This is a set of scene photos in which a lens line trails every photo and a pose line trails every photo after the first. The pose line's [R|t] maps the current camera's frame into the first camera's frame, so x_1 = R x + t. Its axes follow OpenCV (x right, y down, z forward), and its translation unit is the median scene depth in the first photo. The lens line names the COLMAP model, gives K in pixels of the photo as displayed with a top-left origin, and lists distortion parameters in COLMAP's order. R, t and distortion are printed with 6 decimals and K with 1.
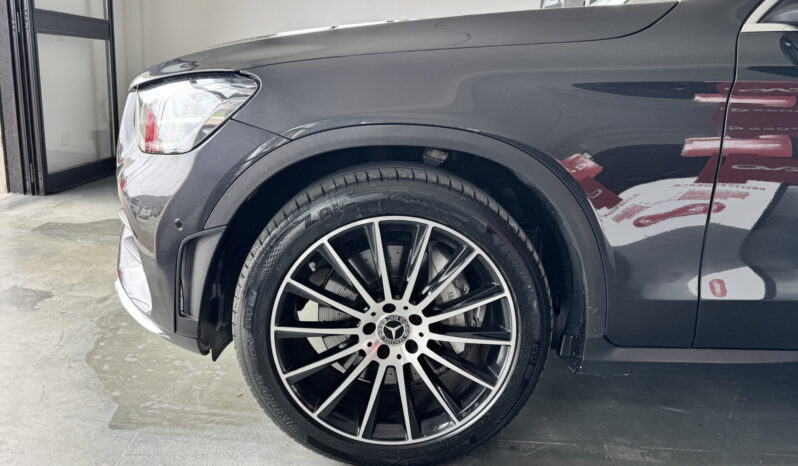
lens RADIAL K [[596.7, 0, 396.3], [0, 596.7, 236.6], [0, 0, 1]] dist [0.149582, -0.283699]
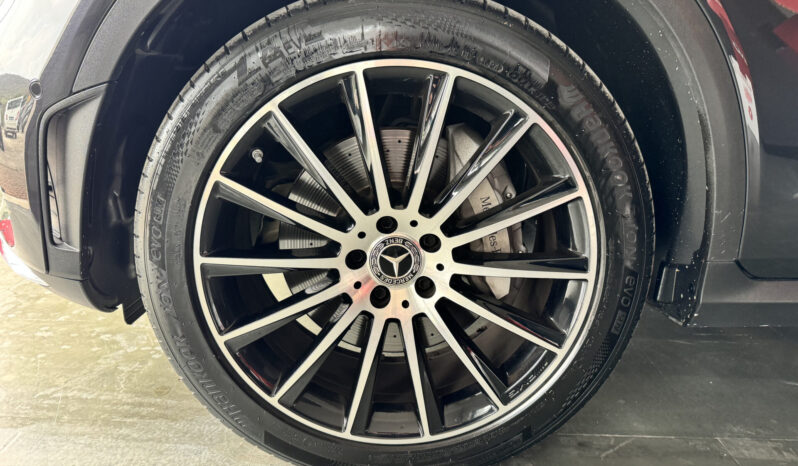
lens RADIAL K [[609.5, 0, 399.0], [0, 609.5, 233.0], [0, 0, 1]] dist [0.078697, -0.111956]
pose [[0.999513, -0.026047, -0.017163, 0.010876], [0.026119, 0.999651, 0.003980, 0.124314], [0.017054, -0.004427, 0.999845, 0.369164]]
